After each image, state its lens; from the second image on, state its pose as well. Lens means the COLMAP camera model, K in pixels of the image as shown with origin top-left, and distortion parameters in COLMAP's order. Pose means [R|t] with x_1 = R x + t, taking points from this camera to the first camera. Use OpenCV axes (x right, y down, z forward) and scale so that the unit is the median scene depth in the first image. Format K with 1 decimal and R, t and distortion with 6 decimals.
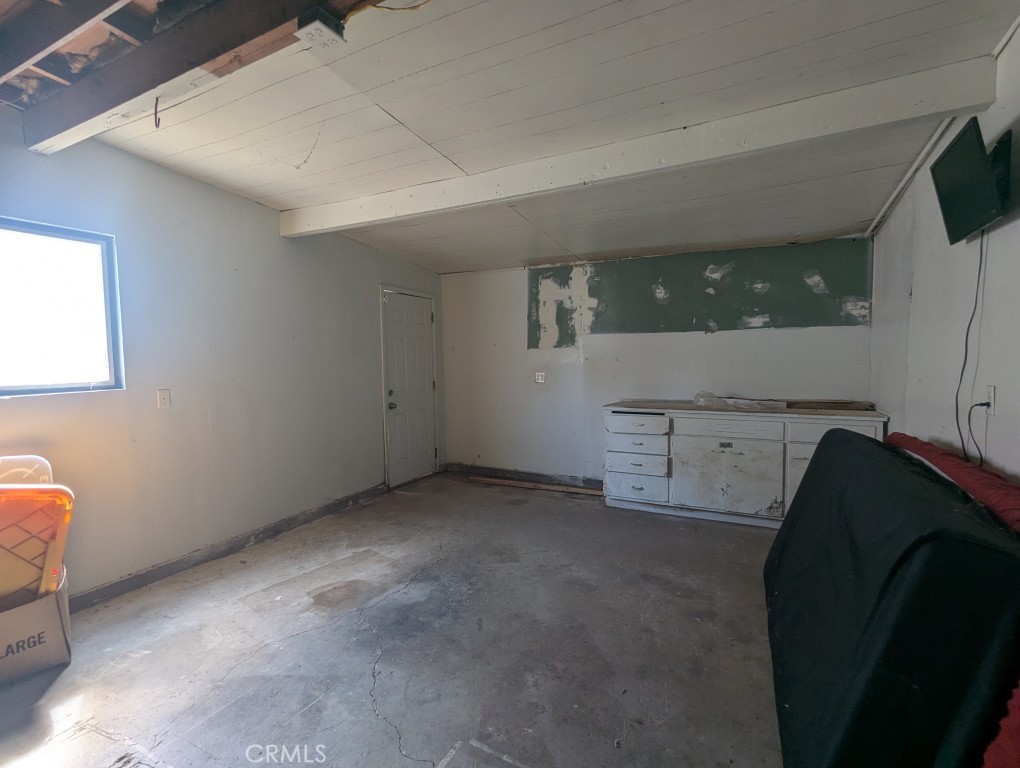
lens RADIAL K [[485.0, 0, 510.0], [0, 485.0, 384.0], [0, 0, 1]] dist [-0.002789, 0.001782]
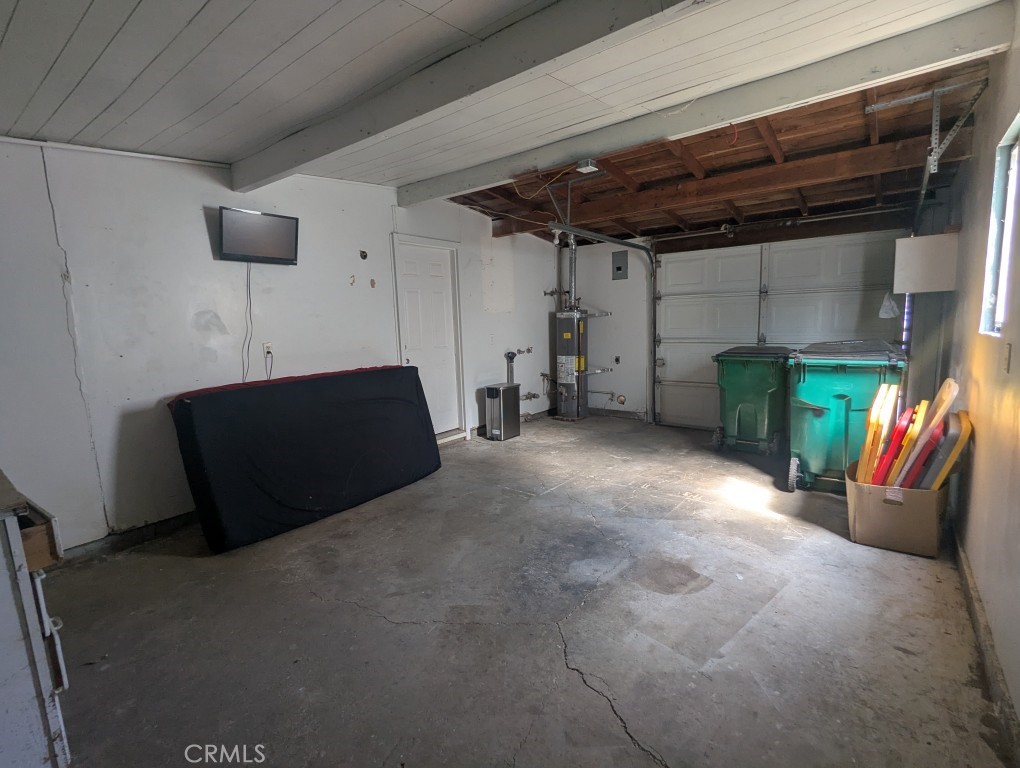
lens RADIAL K [[485.0, 0, 510.0], [0, 485.0, 384.0], [0, 0, 1]] dist [-0.002789, 0.001782]
pose [[-0.981792, 0.024664, 0.188354, -0.235585], [0.060560, 0.980436, 0.187288, -0.095297], [-0.180050, 0.195285, -0.964078, 1.824655]]
